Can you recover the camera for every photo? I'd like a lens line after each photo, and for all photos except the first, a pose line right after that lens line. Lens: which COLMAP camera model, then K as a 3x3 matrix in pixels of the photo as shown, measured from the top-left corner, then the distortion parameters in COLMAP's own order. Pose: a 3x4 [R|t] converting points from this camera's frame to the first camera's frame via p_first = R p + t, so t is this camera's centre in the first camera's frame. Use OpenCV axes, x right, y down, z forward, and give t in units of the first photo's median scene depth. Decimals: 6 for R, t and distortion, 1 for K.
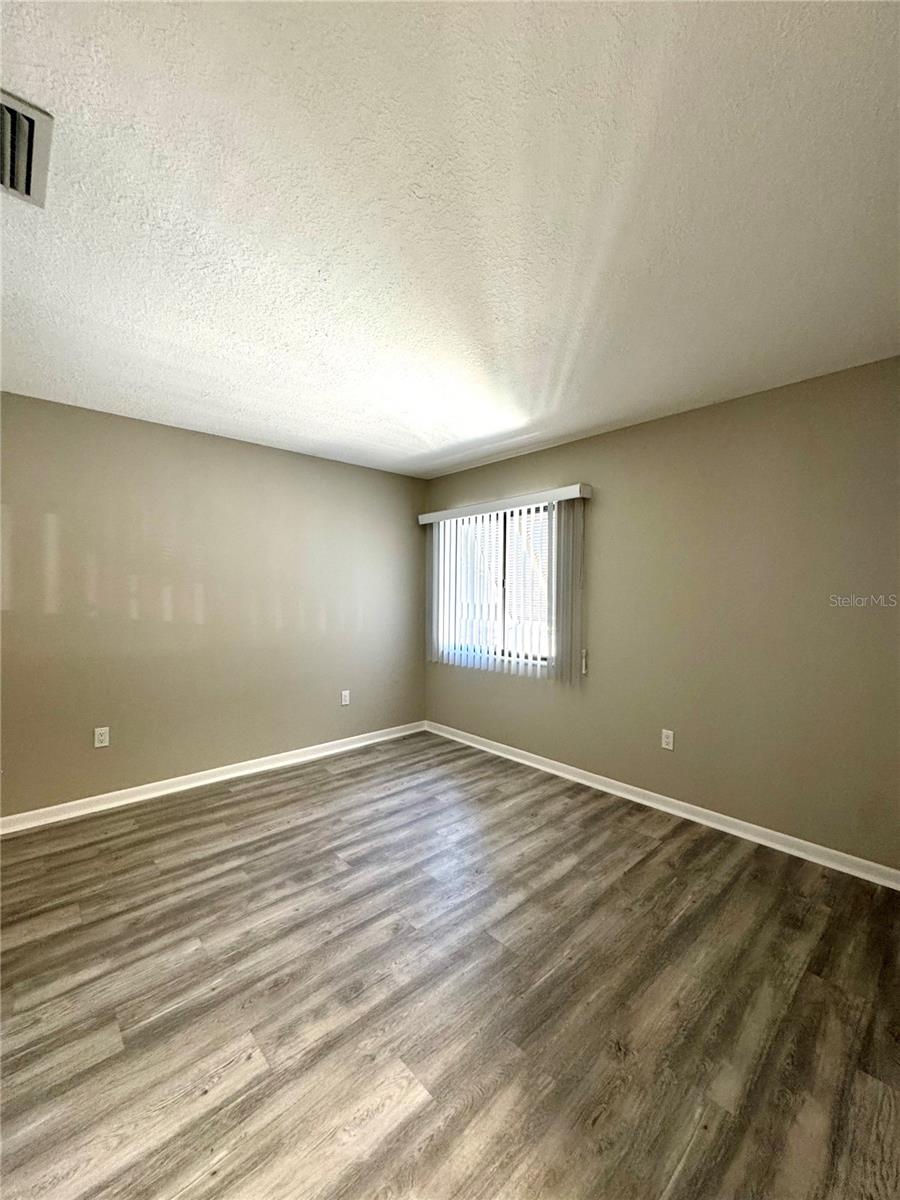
lens RADIAL K [[488.1, 0, 448.6], [0, 488.1, 599.0], [0, 0, 1]] dist [-0.000198, -0.000027]
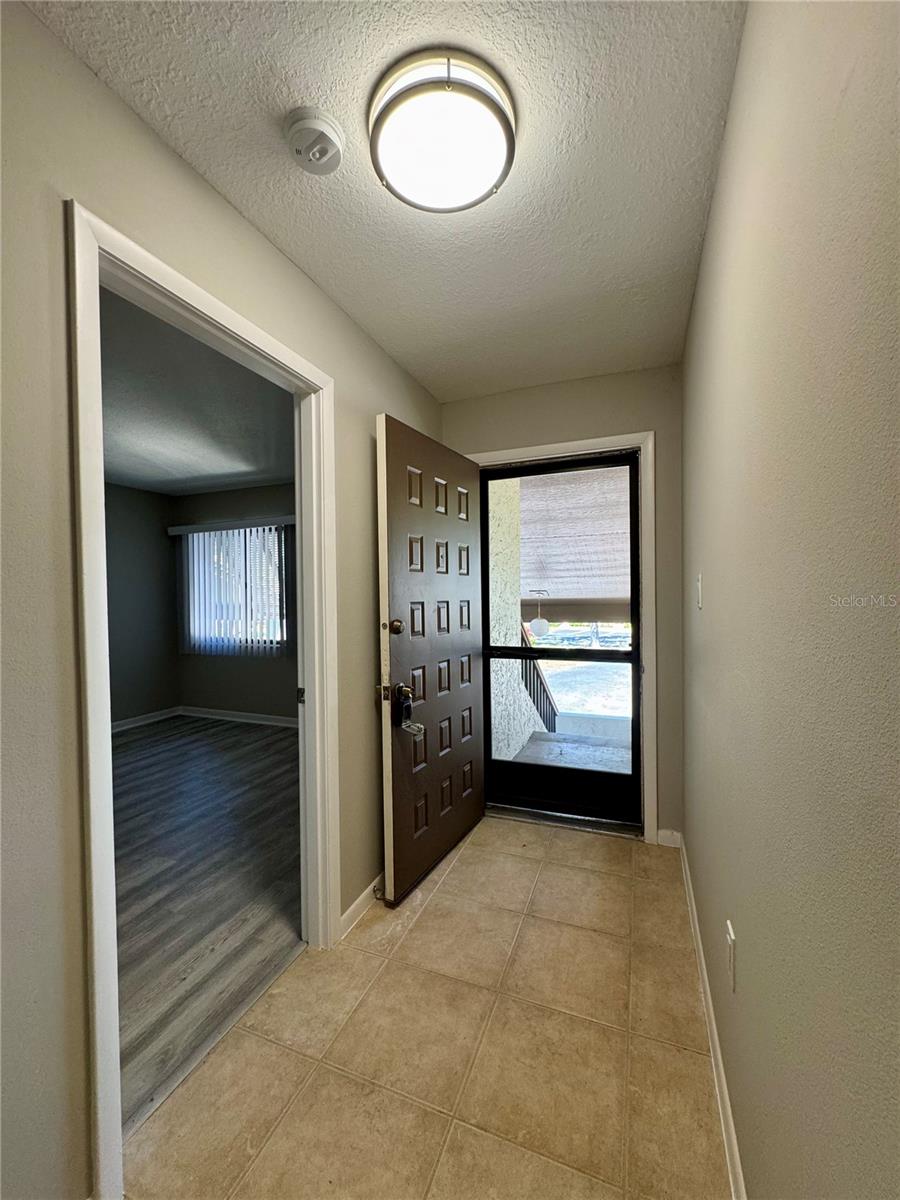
lens RADIAL K [[488.1, 0, 452.3], [0, 488.1, 602.0], [0, 0, 1]] dist [-0.000198, -0.000027]
pose [[0.898399, -0.024977, 0.438469, 0.045163], [0.024228, 0.999680, 0.007304, 0.015635], [-0.438511, 0.004061, 0.898717, -0.454785]]
